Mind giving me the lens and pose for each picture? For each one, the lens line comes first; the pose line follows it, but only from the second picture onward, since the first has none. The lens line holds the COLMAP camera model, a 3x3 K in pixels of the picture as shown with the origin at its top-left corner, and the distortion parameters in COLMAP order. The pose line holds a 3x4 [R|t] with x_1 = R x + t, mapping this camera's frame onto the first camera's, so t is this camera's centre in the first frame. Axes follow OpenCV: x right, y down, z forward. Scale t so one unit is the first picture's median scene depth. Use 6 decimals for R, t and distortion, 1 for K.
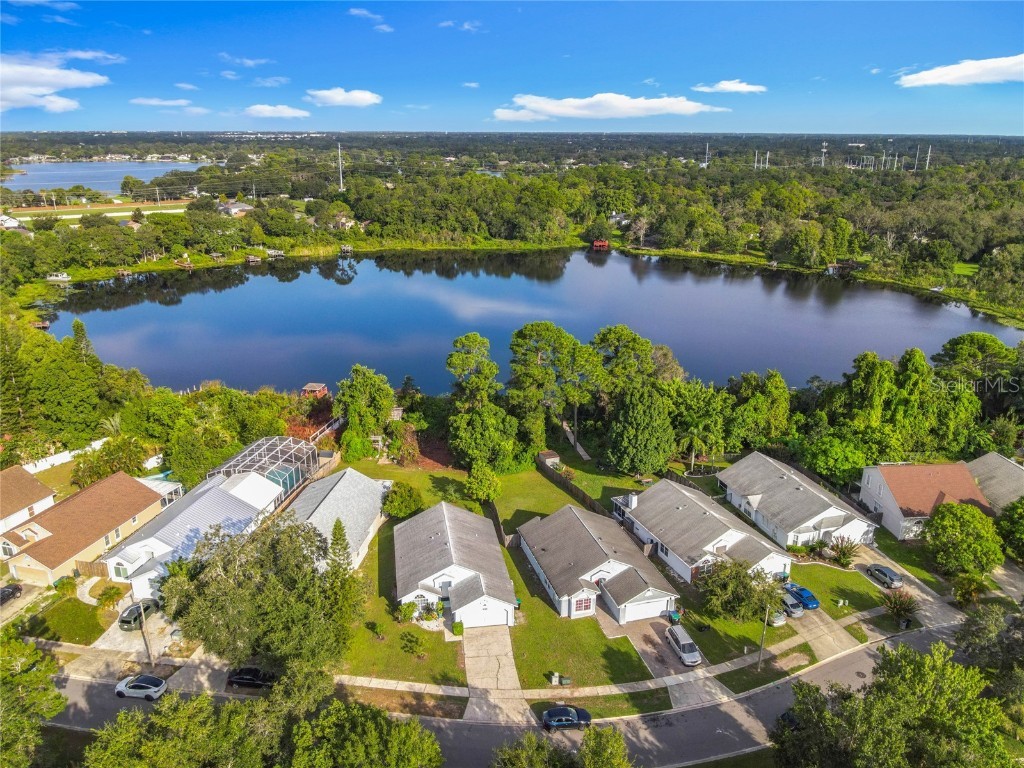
lens RADIAL K [[767.3, 0, 512.0], [0, 767.3, 384.0], [0, 0, 1]] dist [-0.013592, 0.003033]
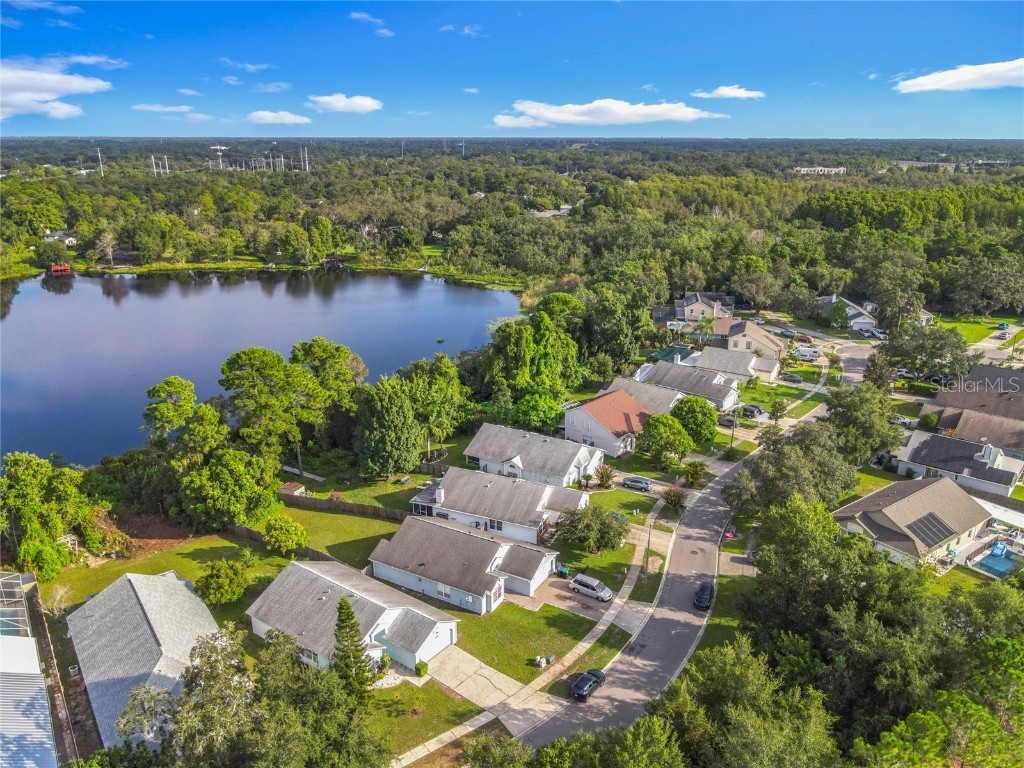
lens RADIAL K [[756.7, 0, 512.0], [0, 756.7, 384.0], [0, 0, 1]] dist [-0.004782, 0.009076]
pose [[0.714552, -0.220606, 0.663889, -0.377850], [0.220923, 0.971574, 0.085066, -0.052872], [-0.663783, 0.085884, 0.742978, 0.148865]]
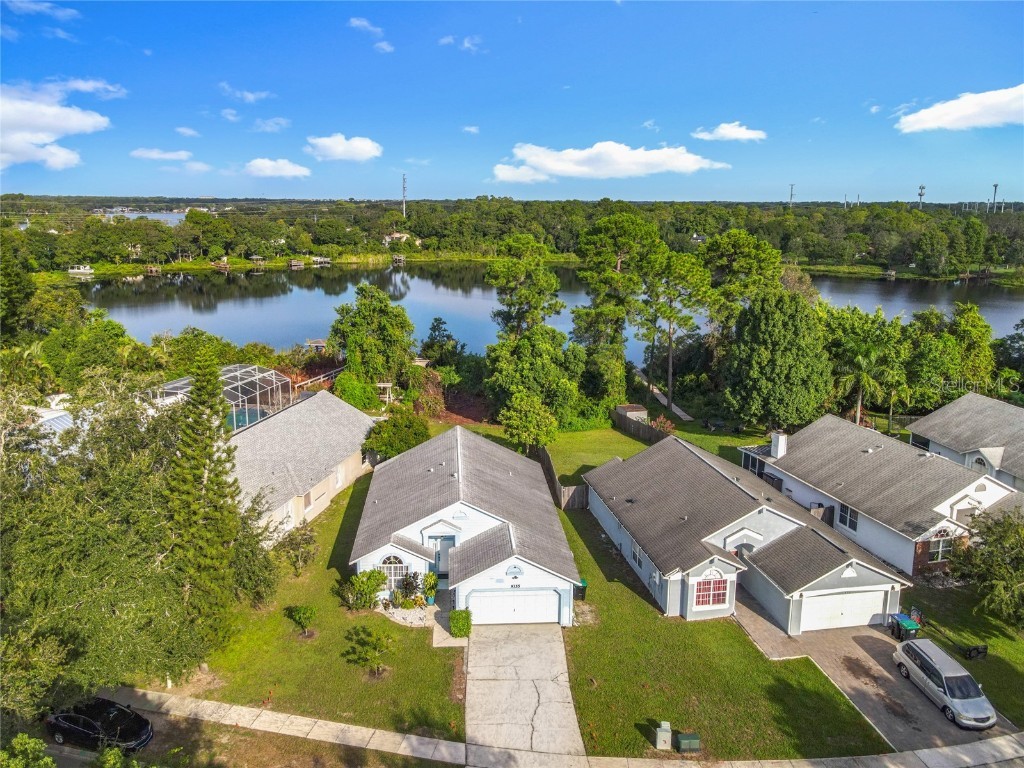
lens RADIAL K [[782.6, 0, 507.8], [0, 782.6, 336.0], [0, 0, 1]] dist [0.008977, -0.000896]
pose [[0.995510, 0.016075, -0.093285, 0.003660], [-0.029799, 0.988590, -0.147653, 0.149177], [0.089848, 0.149770, 0.984630, 0.337217]]
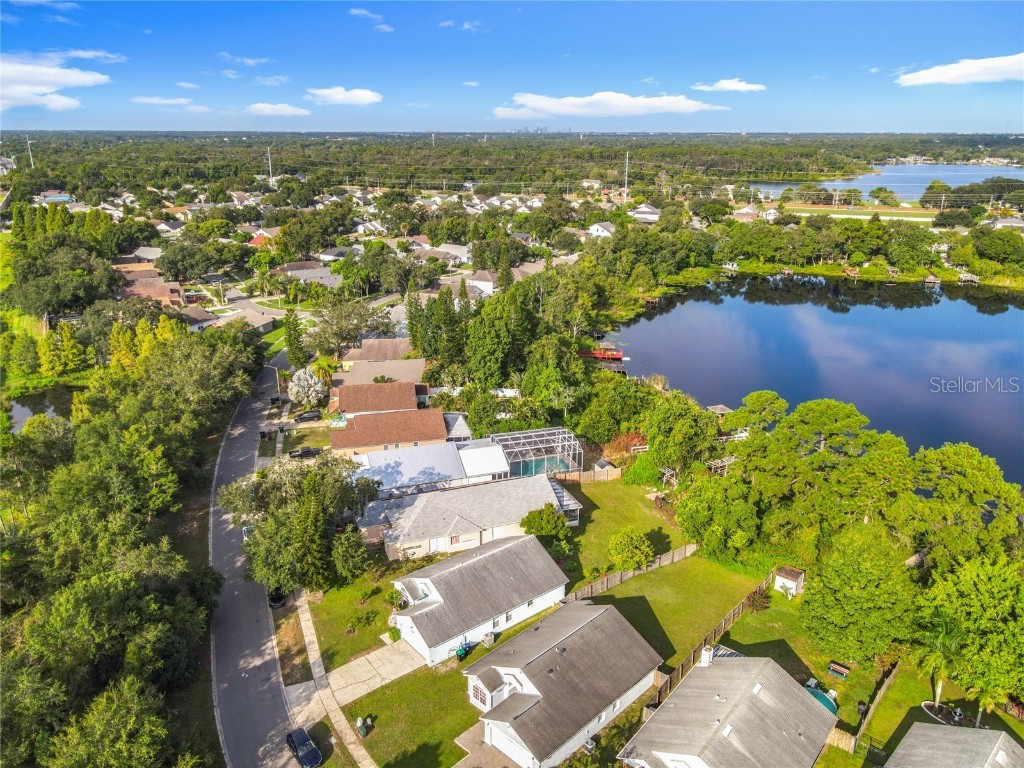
lens RADIAL K [[748.1, 0, 504.9], [0, 748.1, 418.9], [0, 0, 1]] dist [0.001441, 0.007417]
pose [[0.487508, 0.311611, -0.815619, 0.510590], [-0.275147, 0.941378, 0.195198, -0.127893], [0.828631, 0.129254, 0.544668, 0.391591]]
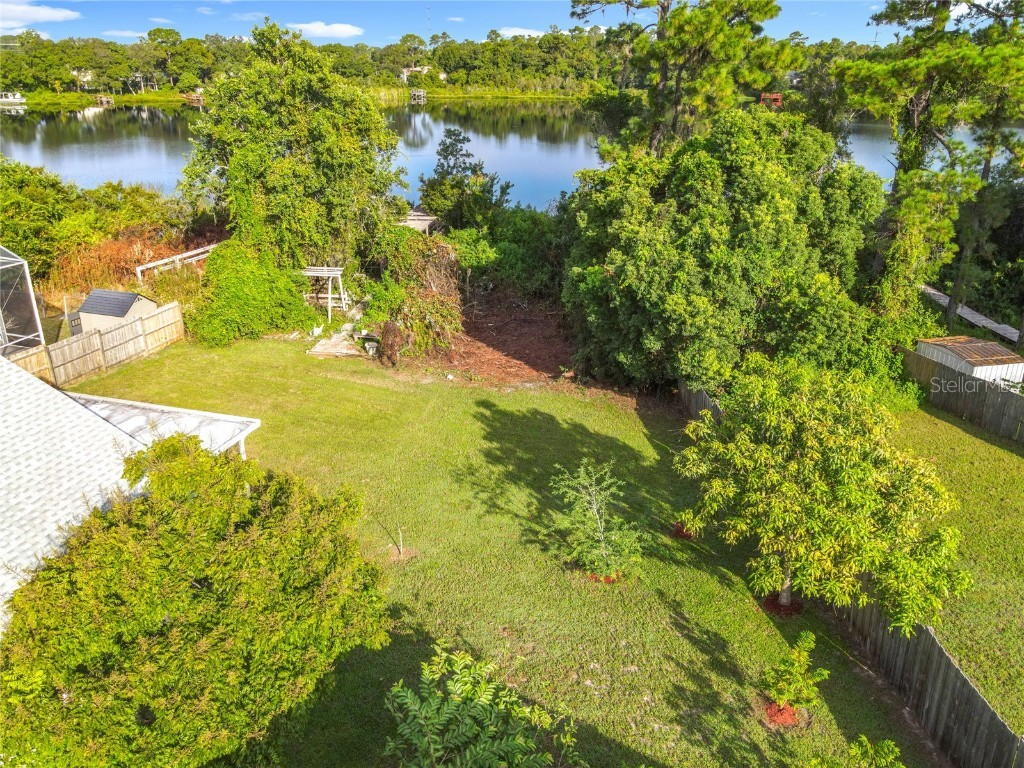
lens RADIAL K [[782.6, 0, 507.8], [0, 782.6, 336.0], [0, 0, 1]] dist [0.008977, -0.000896]
pose [[0.990676, 0.049809, -0.126804, -0.074561], [-0.046841, 0.998557, 0.026280, 0.097261], [0.127930, -0.020095, 0.991580, 0.812326]]
